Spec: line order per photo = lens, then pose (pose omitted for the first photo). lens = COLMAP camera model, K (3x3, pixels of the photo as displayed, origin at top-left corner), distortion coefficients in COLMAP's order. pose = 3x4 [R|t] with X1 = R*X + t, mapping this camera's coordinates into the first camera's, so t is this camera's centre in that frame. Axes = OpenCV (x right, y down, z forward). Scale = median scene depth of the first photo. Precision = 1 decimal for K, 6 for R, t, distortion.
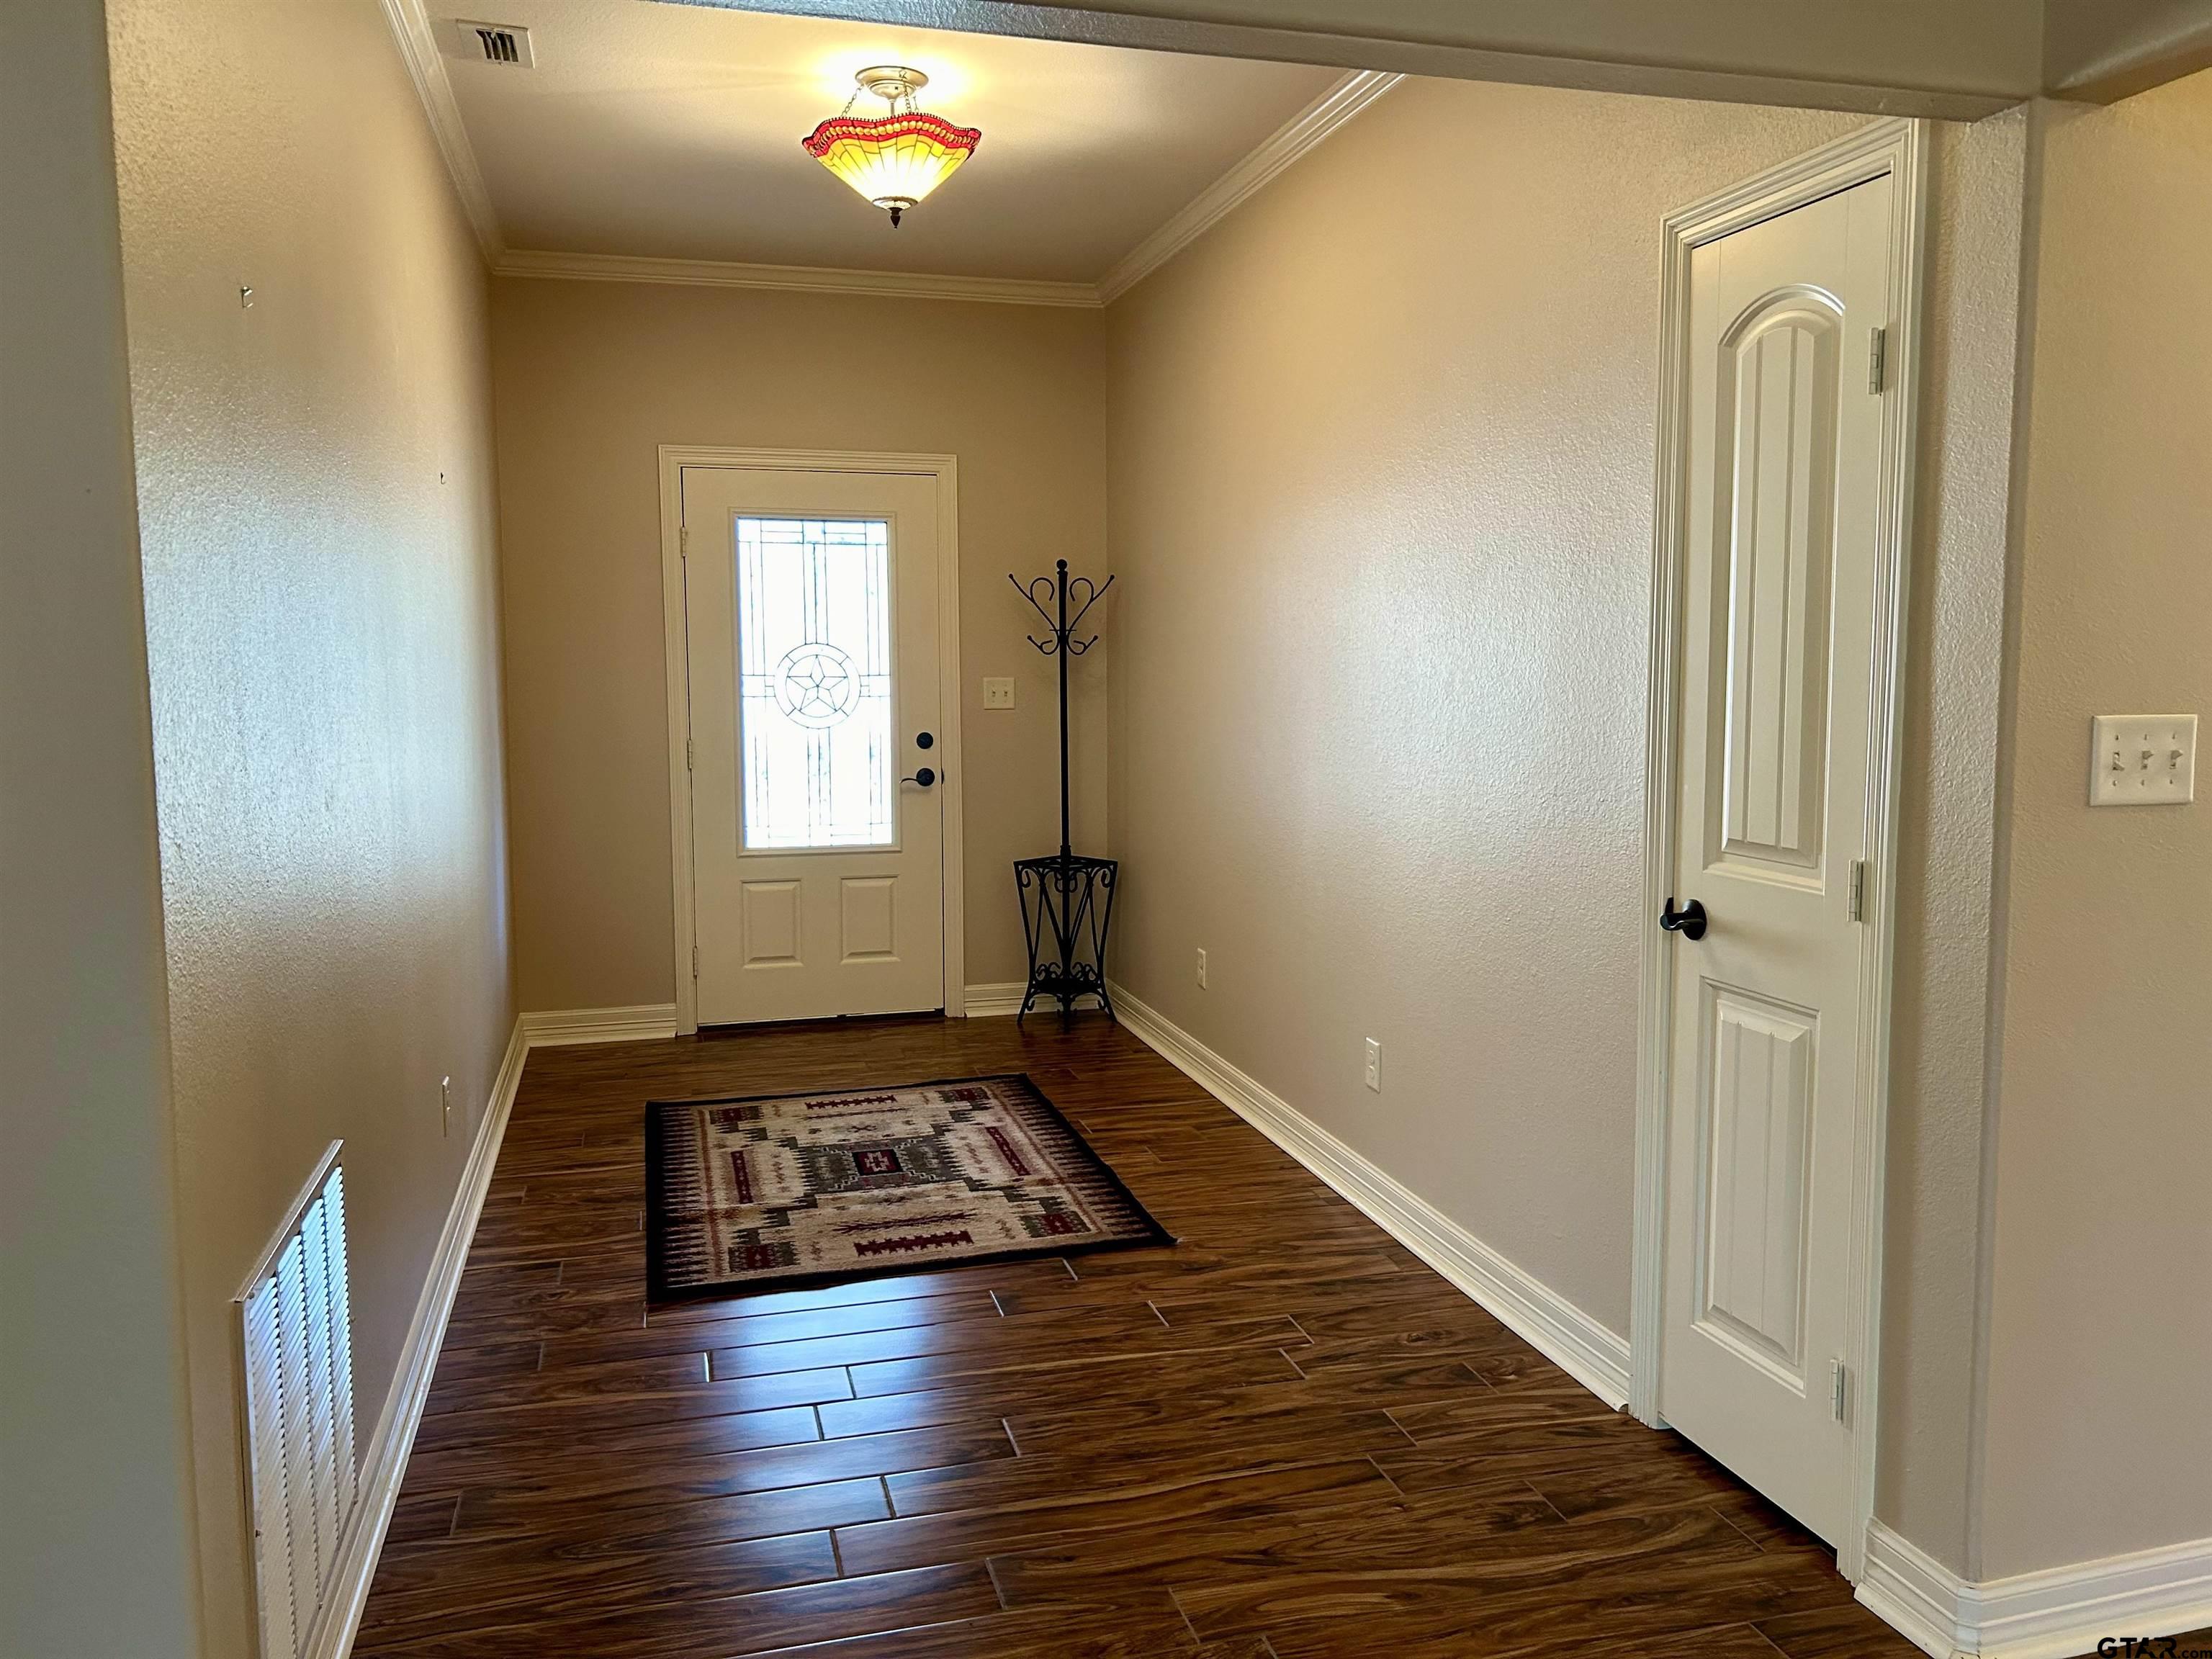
lens RADIAL K [[1663.9, 0, 1098.7], [0, 1663.9, 812.7], [0, 0, 1]] dist [0.053506, -0.061082]
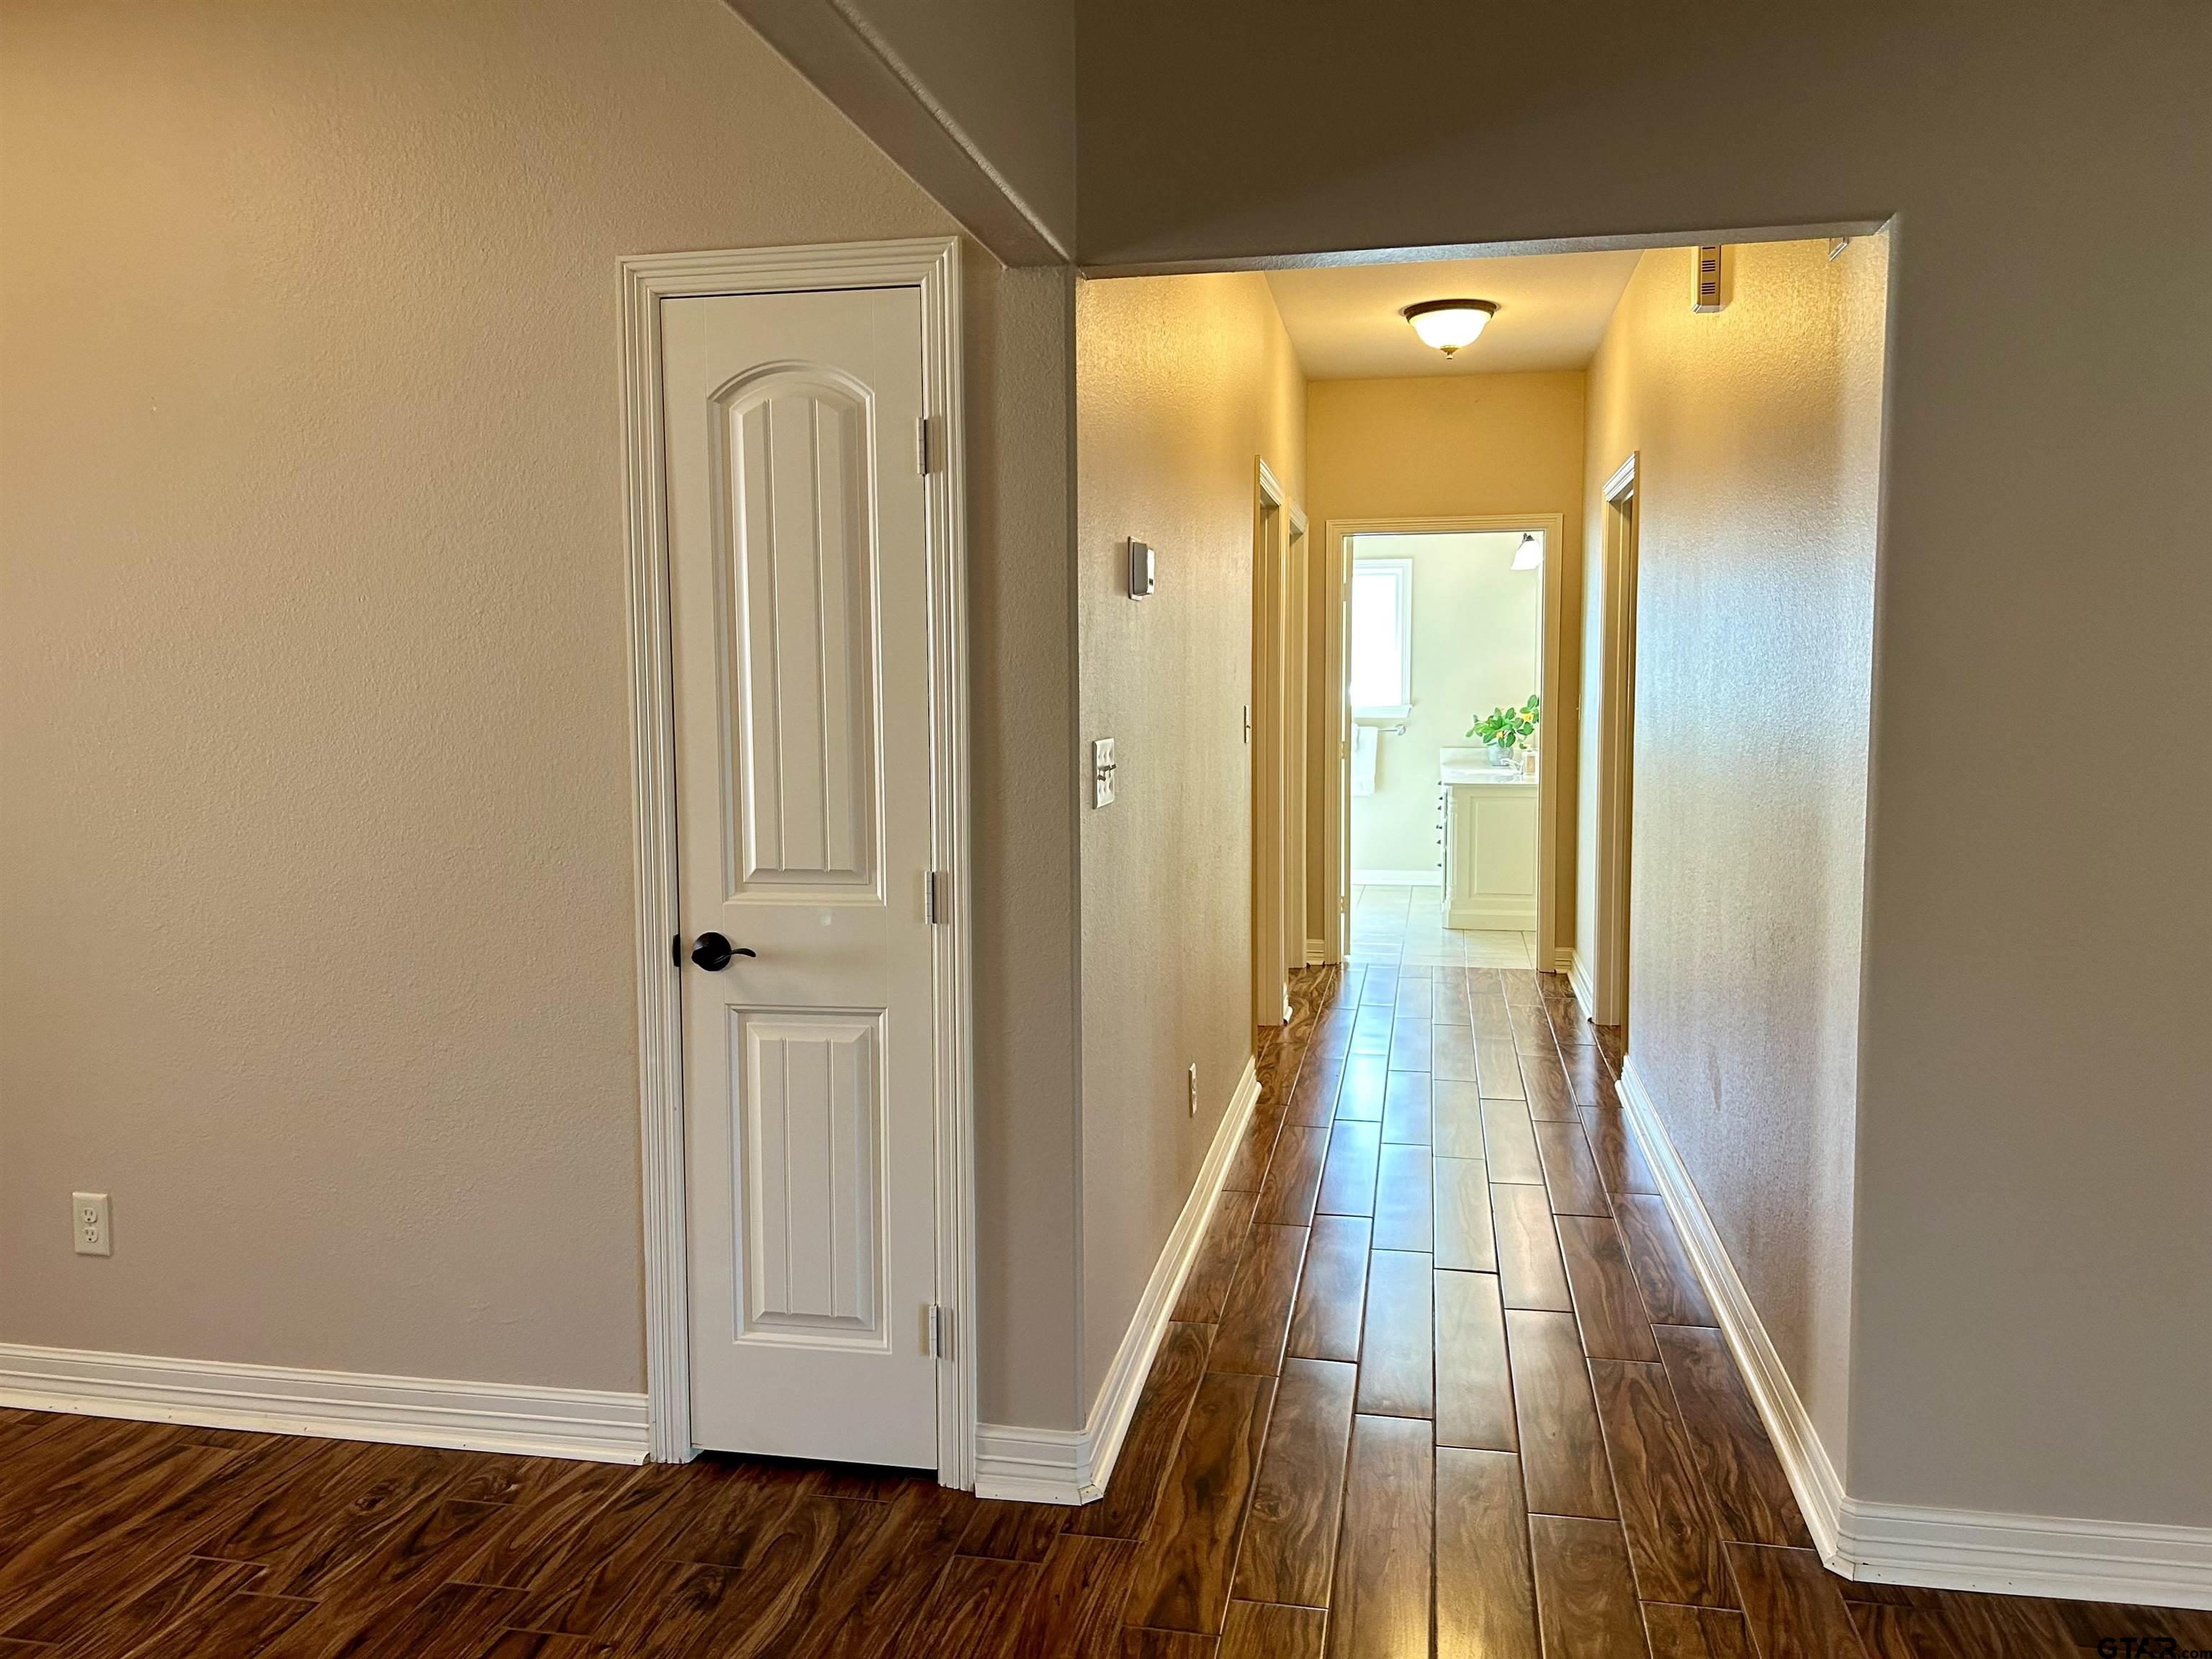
lens RADIAL K [[1663.9, 0, 1097.3], [0, 1663.9, 814.8], [0, 0, 1]] dist [0.053506, -0.061082]
pose [[0.441919, -0.067421, 0.894518, -0.462467], [0.086207, 0.995748, 0.032462, -0.033596], [-0.892903, 0.062768, 0.445852, 0.328281]]
